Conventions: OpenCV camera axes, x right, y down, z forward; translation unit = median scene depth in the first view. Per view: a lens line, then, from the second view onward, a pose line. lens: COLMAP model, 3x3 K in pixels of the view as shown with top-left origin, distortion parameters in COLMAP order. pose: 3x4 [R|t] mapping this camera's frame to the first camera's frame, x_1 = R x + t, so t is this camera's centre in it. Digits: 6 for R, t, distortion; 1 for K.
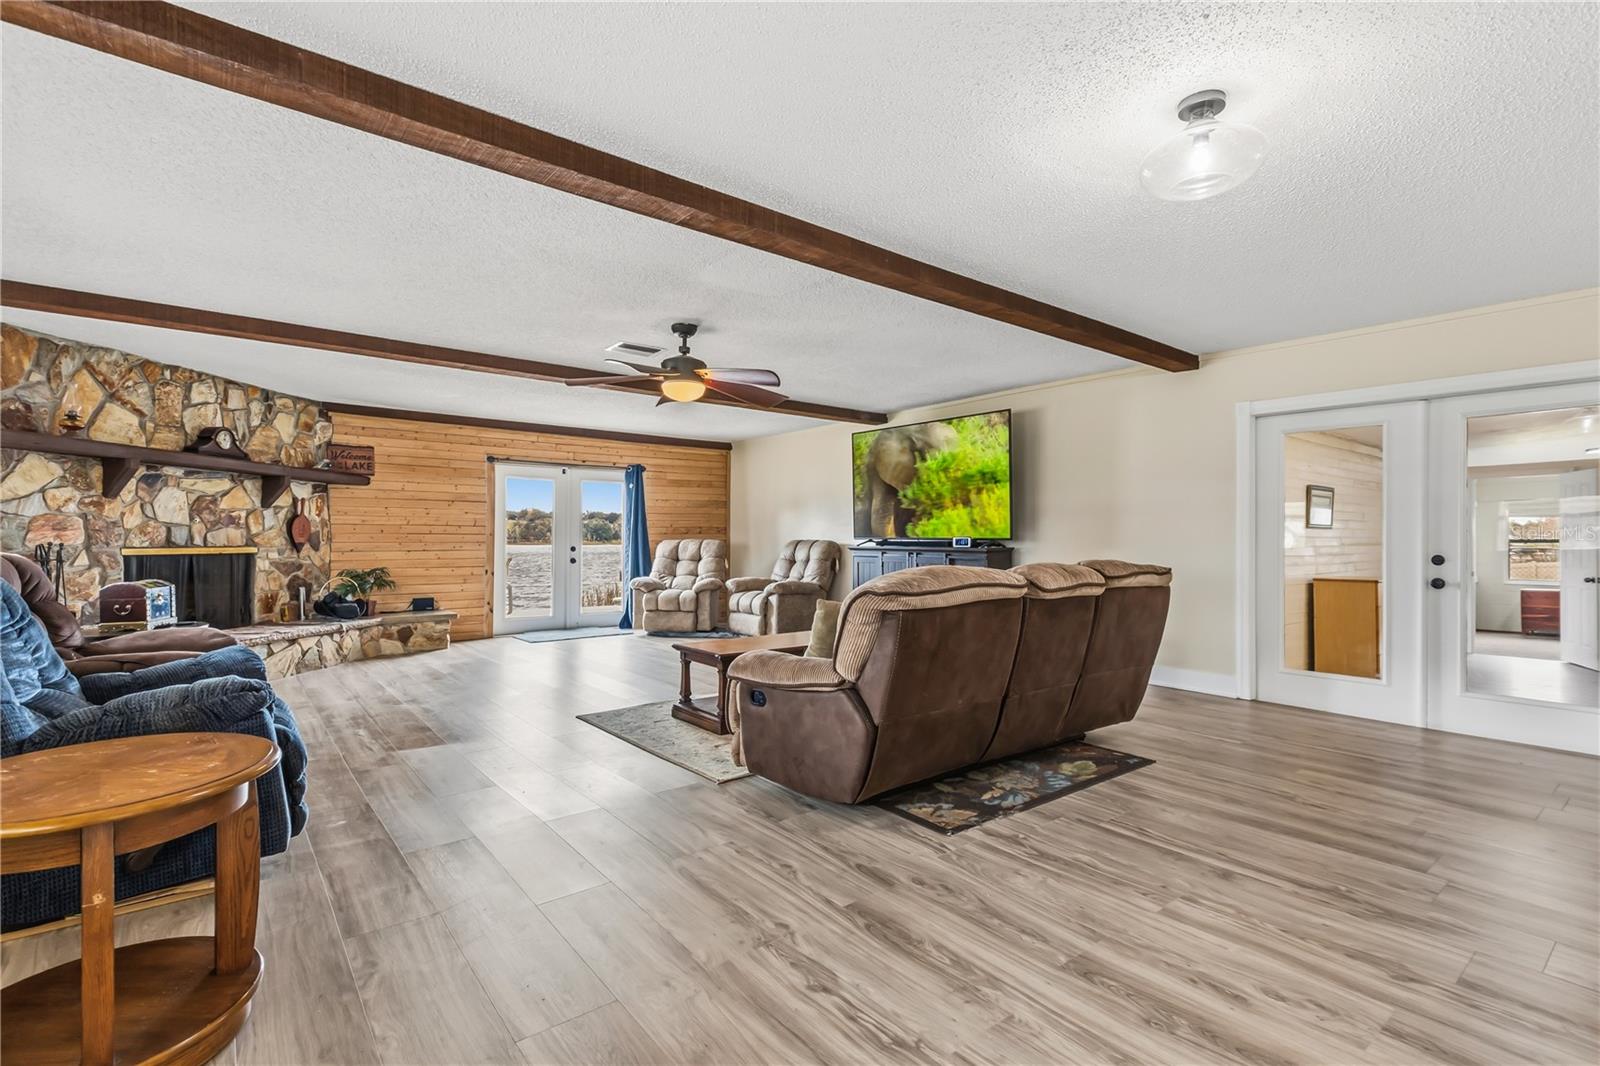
lens RADIAL K [[751.4, 0, 791.2], [0, 751.4, 533.7], [0, 0, 1]] dist [0.007564, -0.002936]
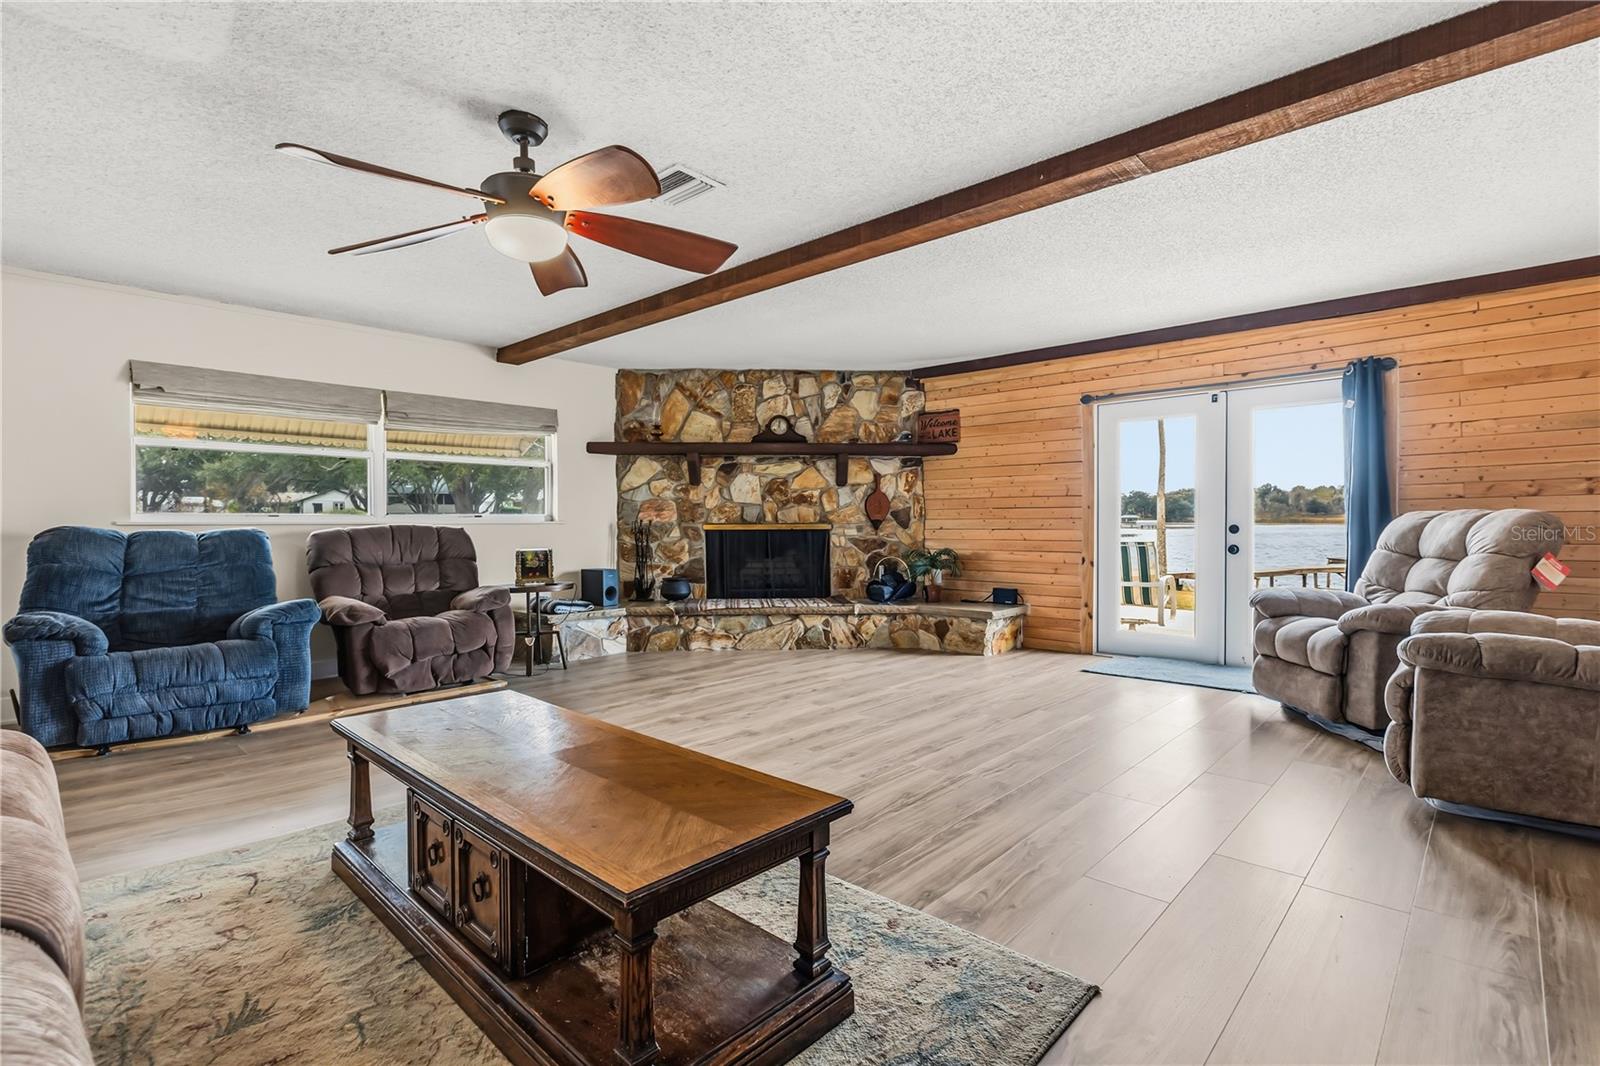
lens RADIAL K [[751.4, 0, 800.1], [0, 751.4, 529.8], [0, 0, 1]] dist [0.007564, -0.002936]
pose [[0.154666, 0.008562, -0.987930, 0.293174], [0.013141, 0.999856, 0.010723, 0.012985], [0.987879, -0.014640, 0.154532, 0.732636]]
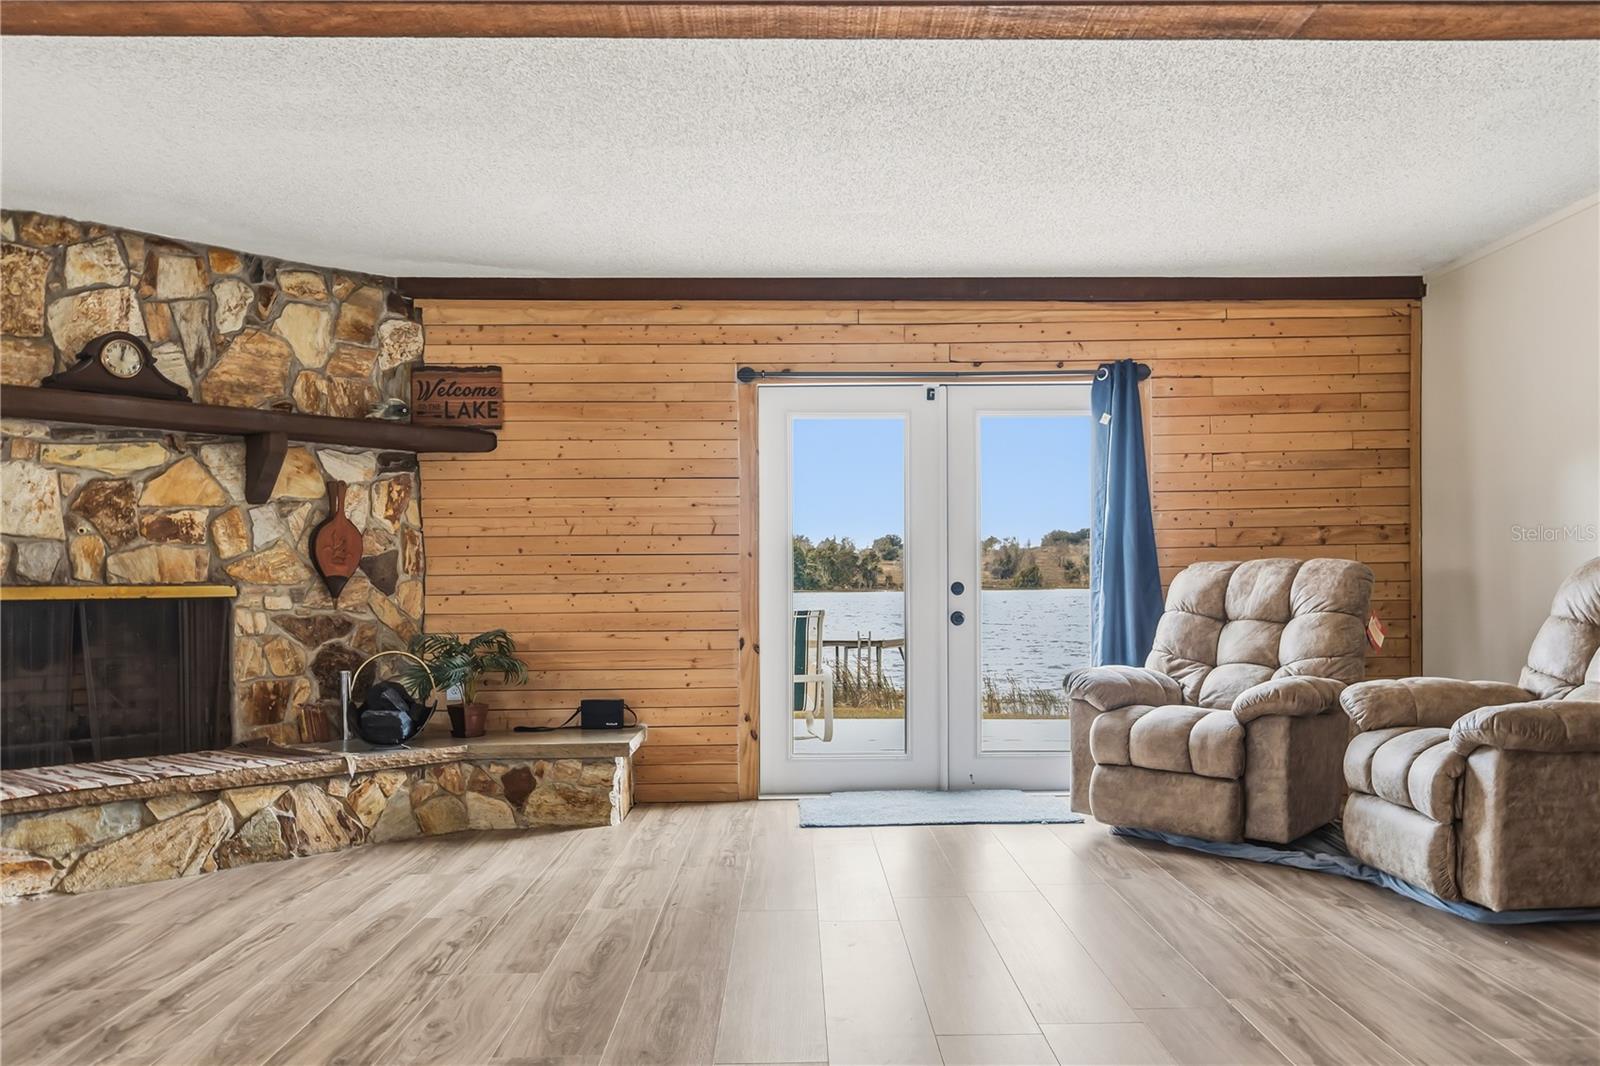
lens RADIAL K [[1273.9, 0, 806.5], [0, 1273.9, 587.7], [0, 0, 1]] dist [0.002949, -0.000458]
pose [[0.797930, -0.006364, -0.602716, 0.064267], [0.014908, 0.999847, 0.009179, 0.015890], [0.602565, -0.016310, 0.797903, 0.526713]]
